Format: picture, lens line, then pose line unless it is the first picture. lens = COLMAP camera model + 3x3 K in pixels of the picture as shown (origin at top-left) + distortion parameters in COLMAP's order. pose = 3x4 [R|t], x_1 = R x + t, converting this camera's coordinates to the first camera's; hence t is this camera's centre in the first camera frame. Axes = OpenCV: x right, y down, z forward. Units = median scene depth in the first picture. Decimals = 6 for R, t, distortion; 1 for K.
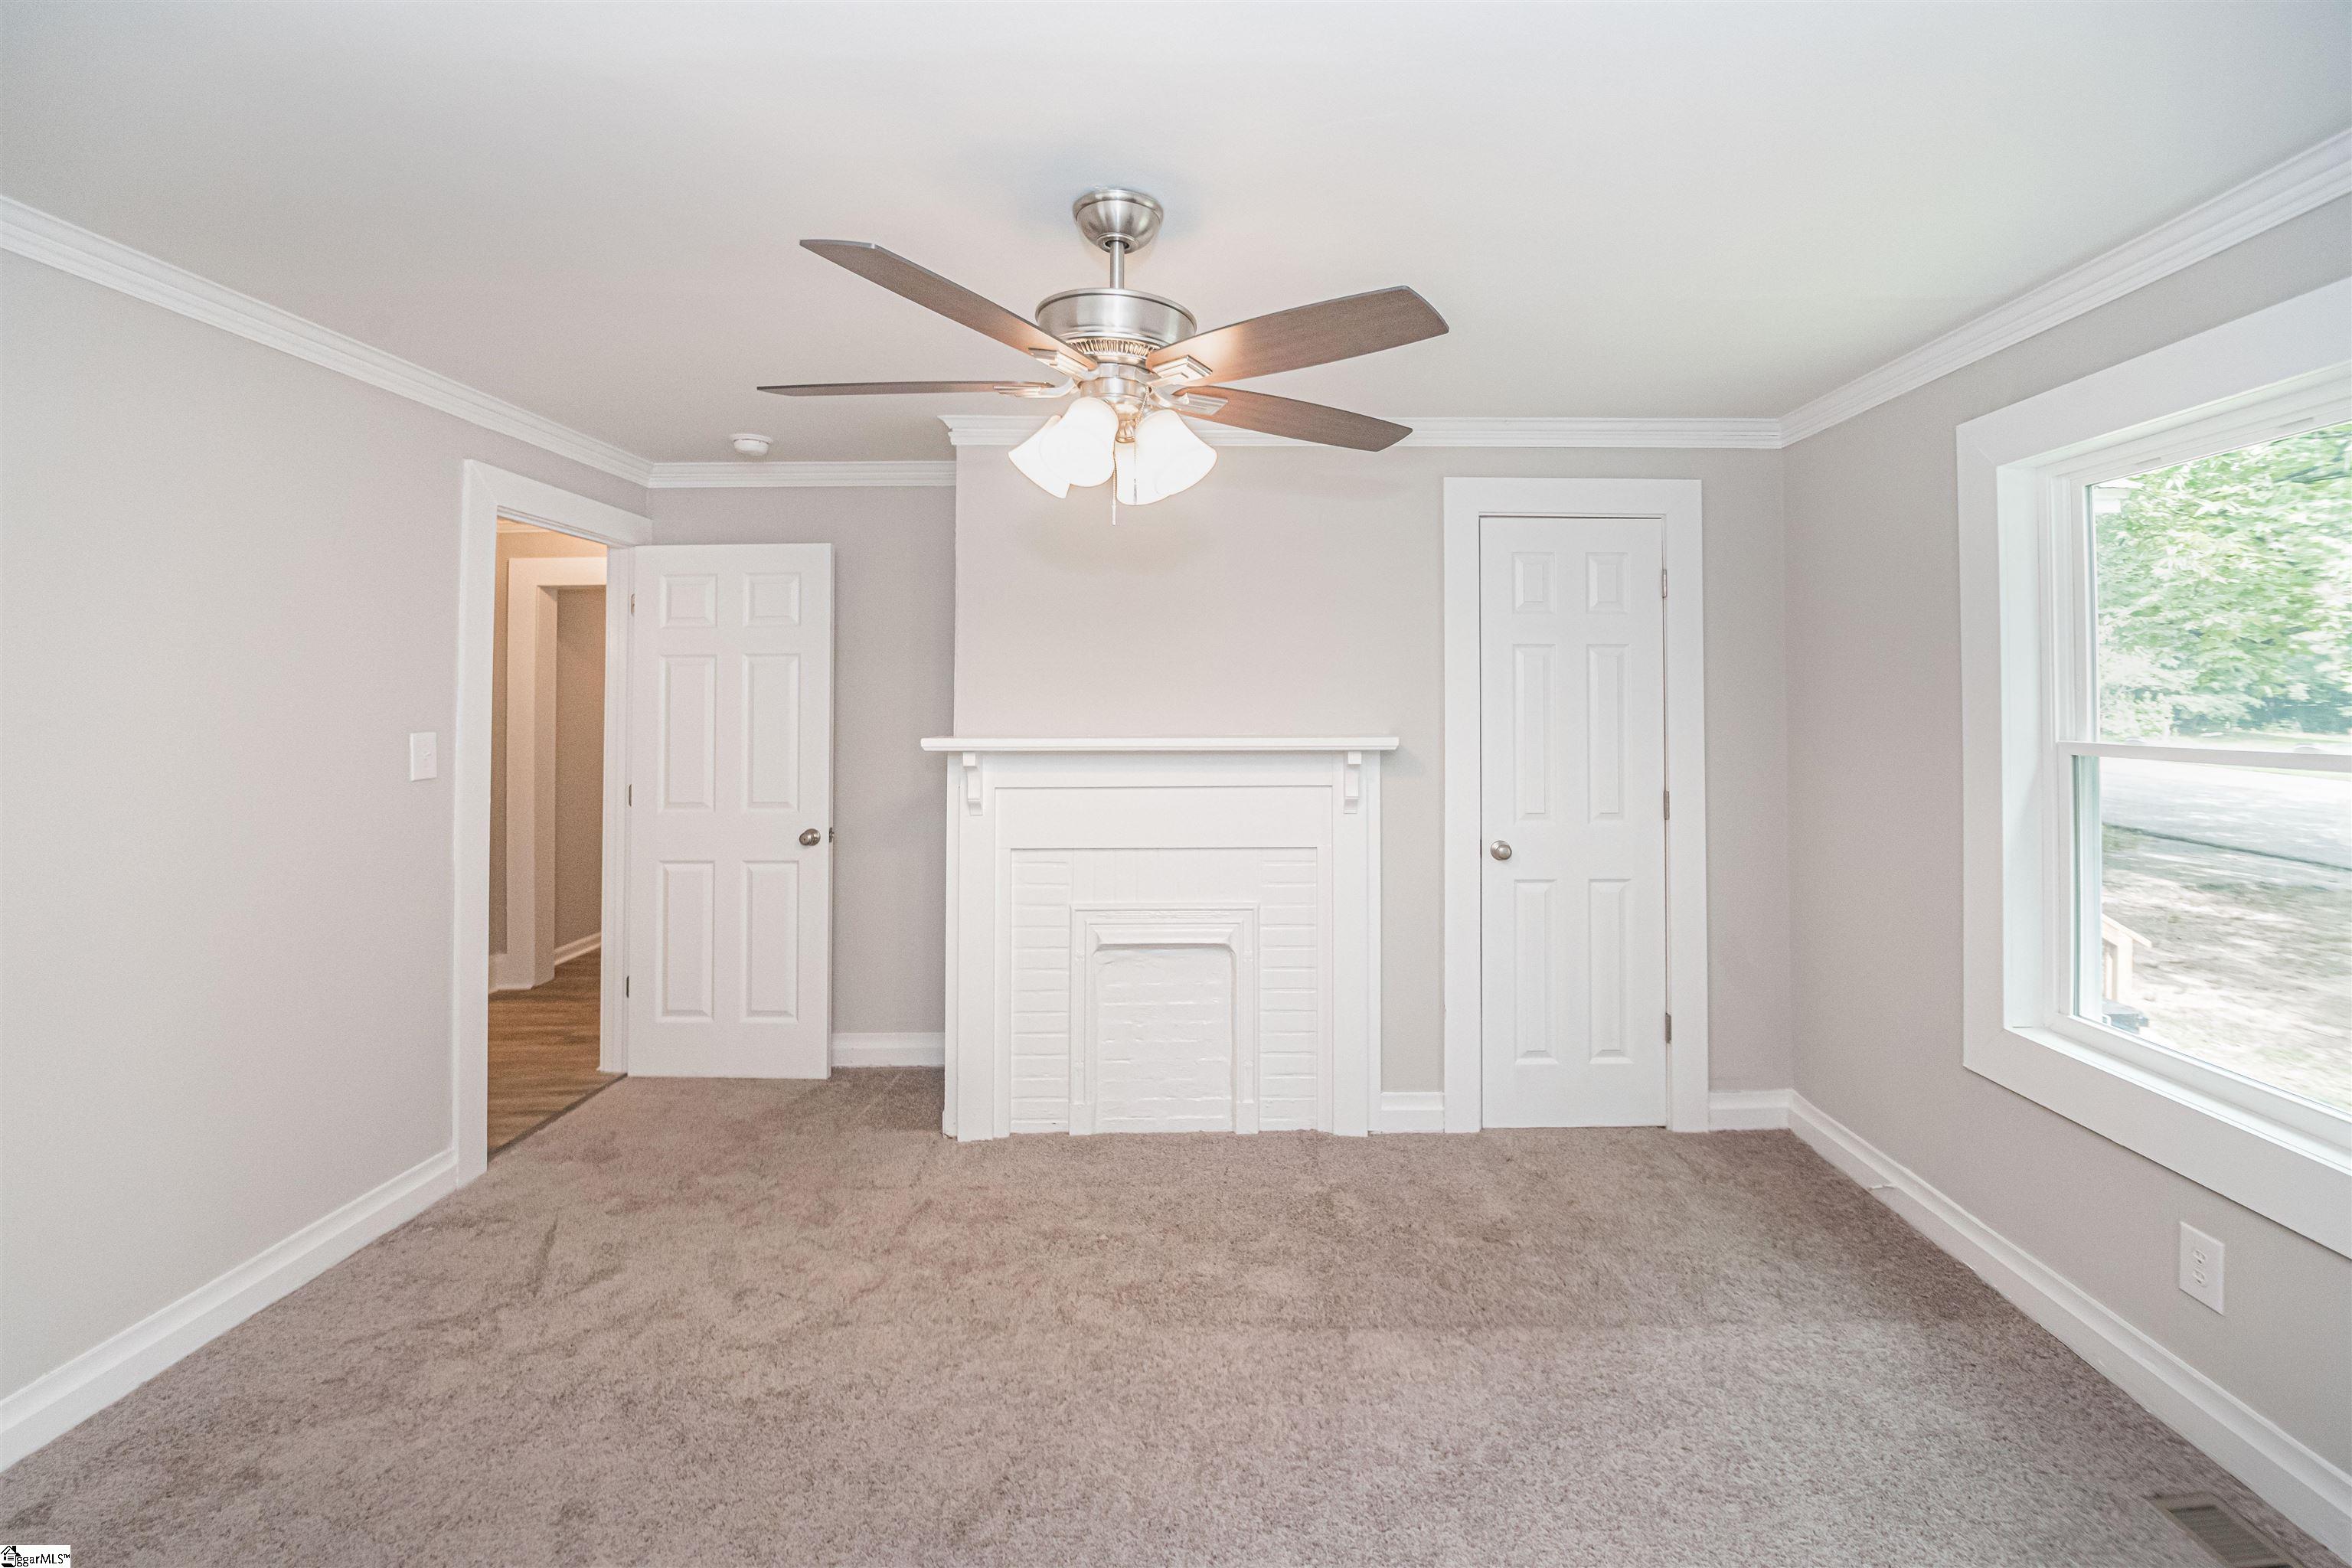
lens RADIAL K [[974.8, 0, 1264.7], [0, 974.8, 684.7], [0, 0, 1]] dist [-0.018417, -0.001423]
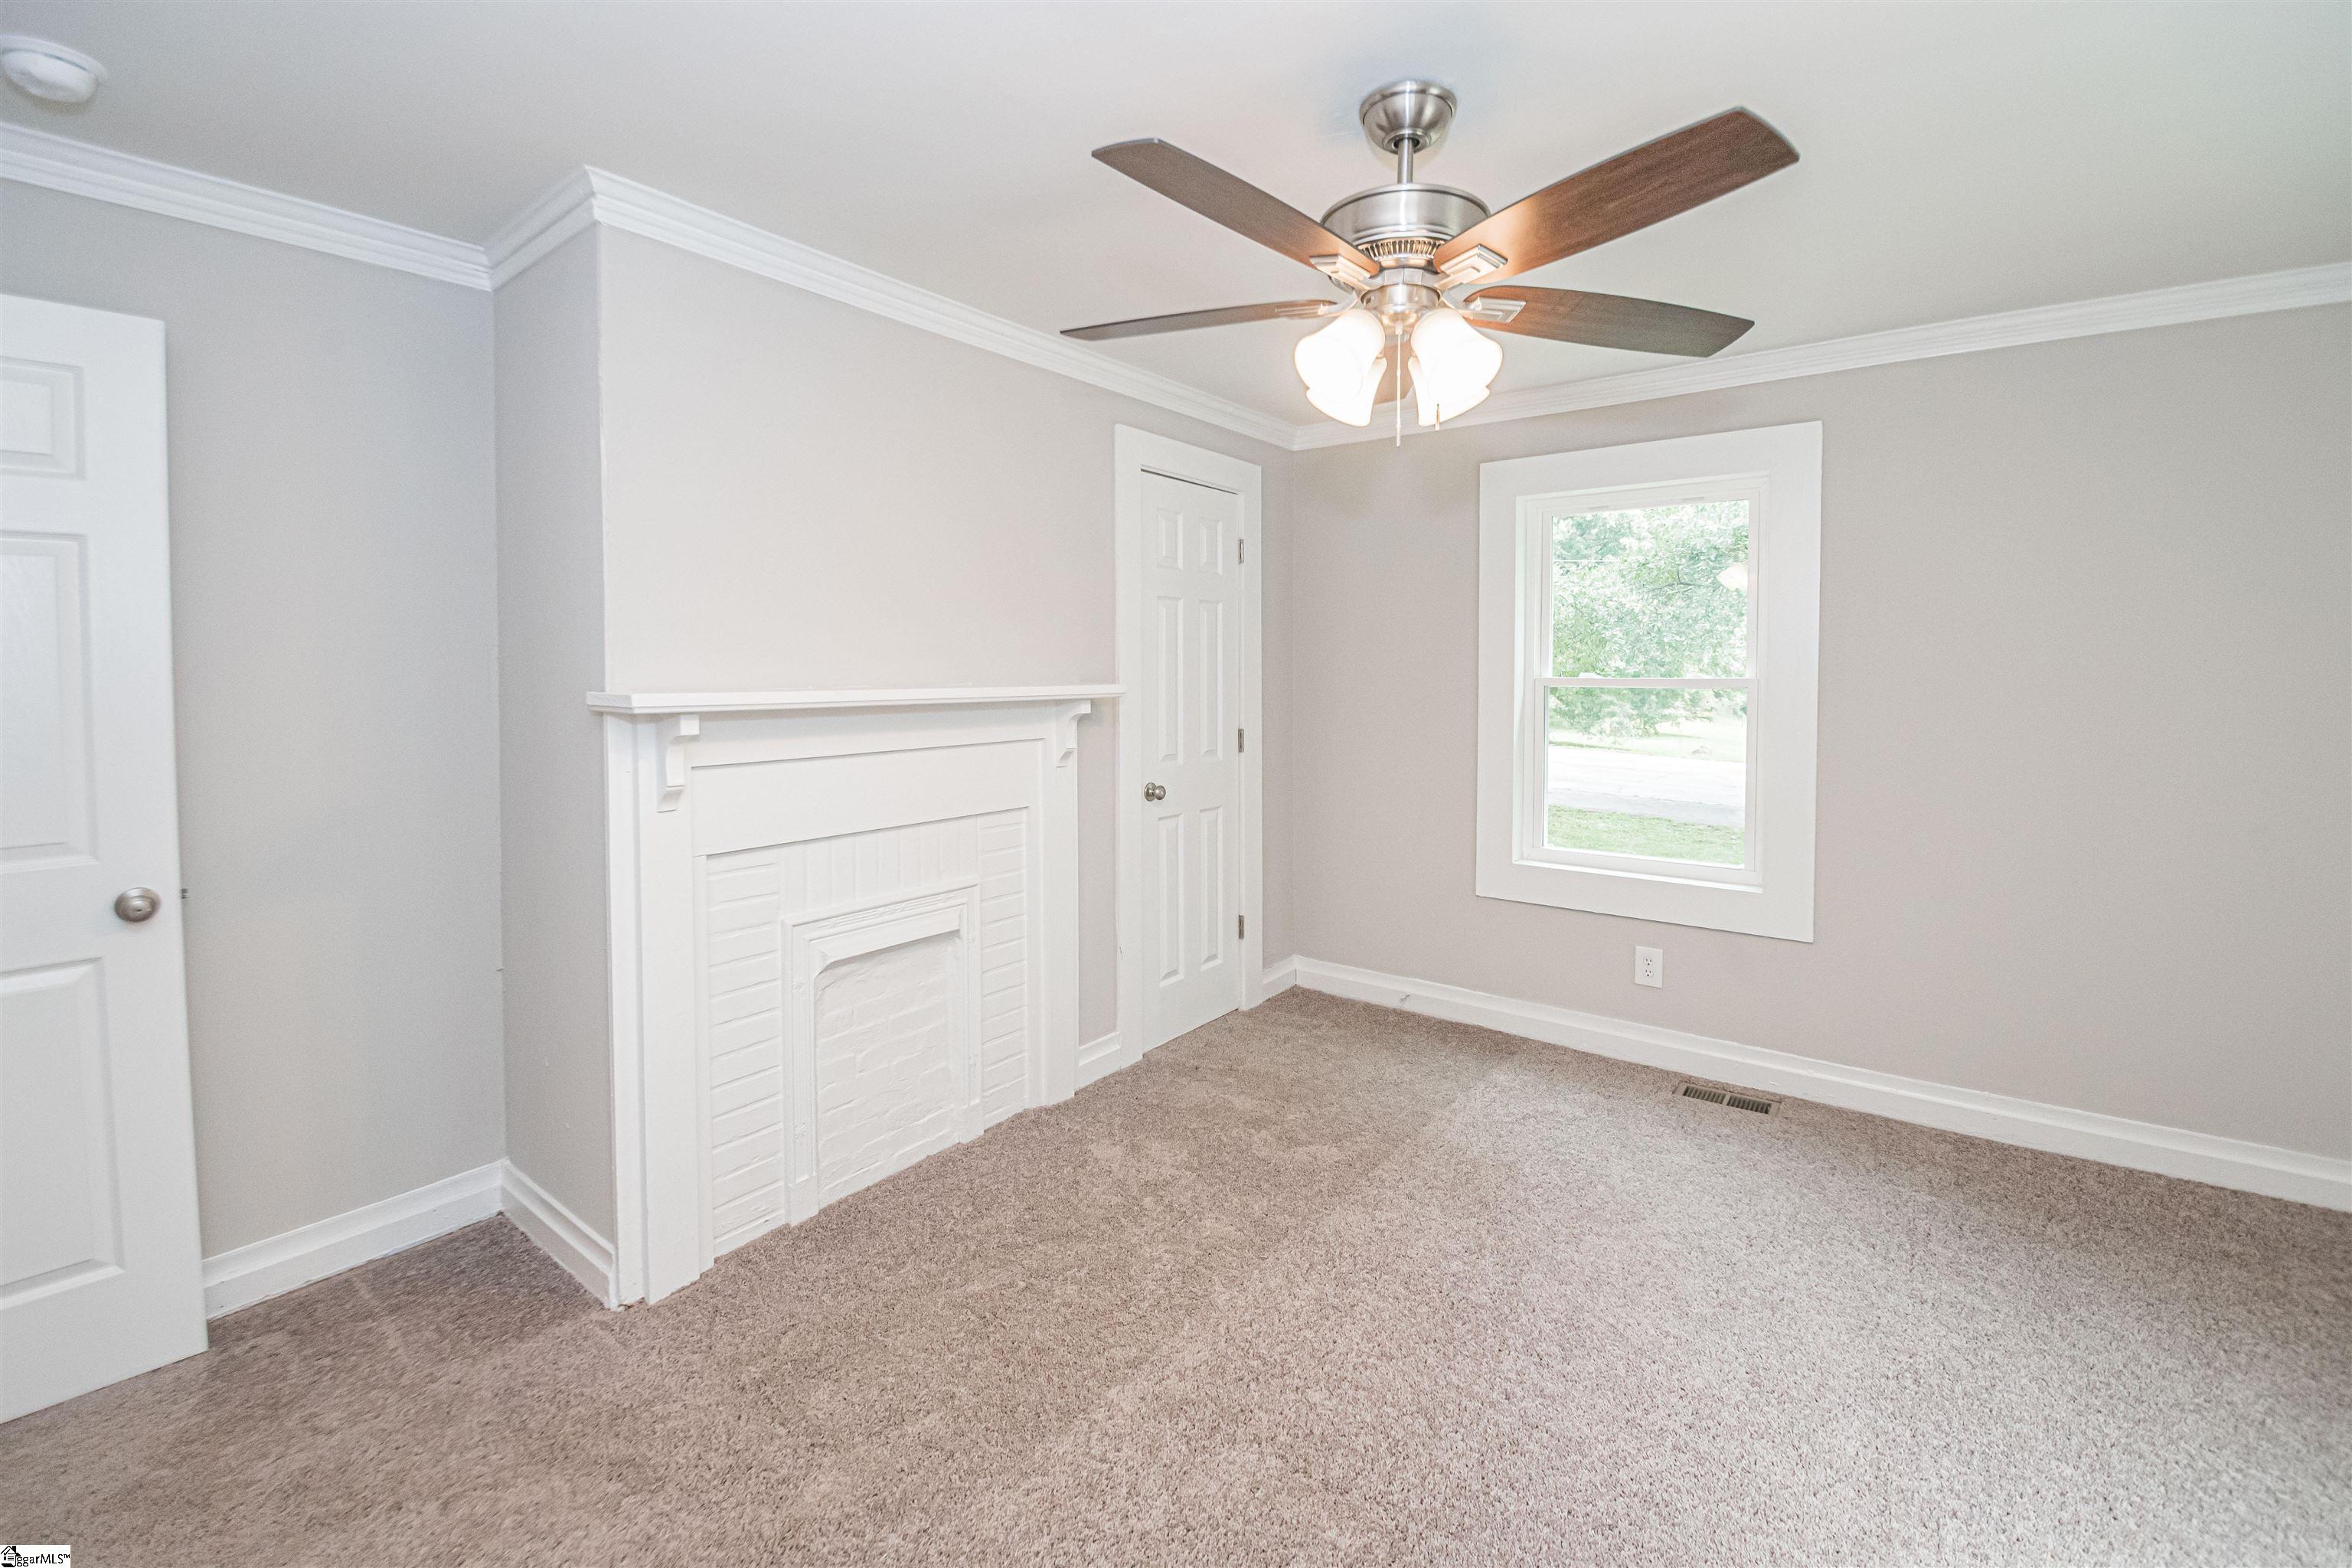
lens RADIAL K [[974.8, 0, 1203.1], [0, 974.8, 696.7], [0, 0, 1]] dist [-0.018417, -0.001423]
pose [[0.638349, -0.023565, 0.769386, -0.551708], [-0.009279, 0.999223, 0.038304, 0.025649], [-0.769691, -0.031591, 0.637634, 0.287936]]
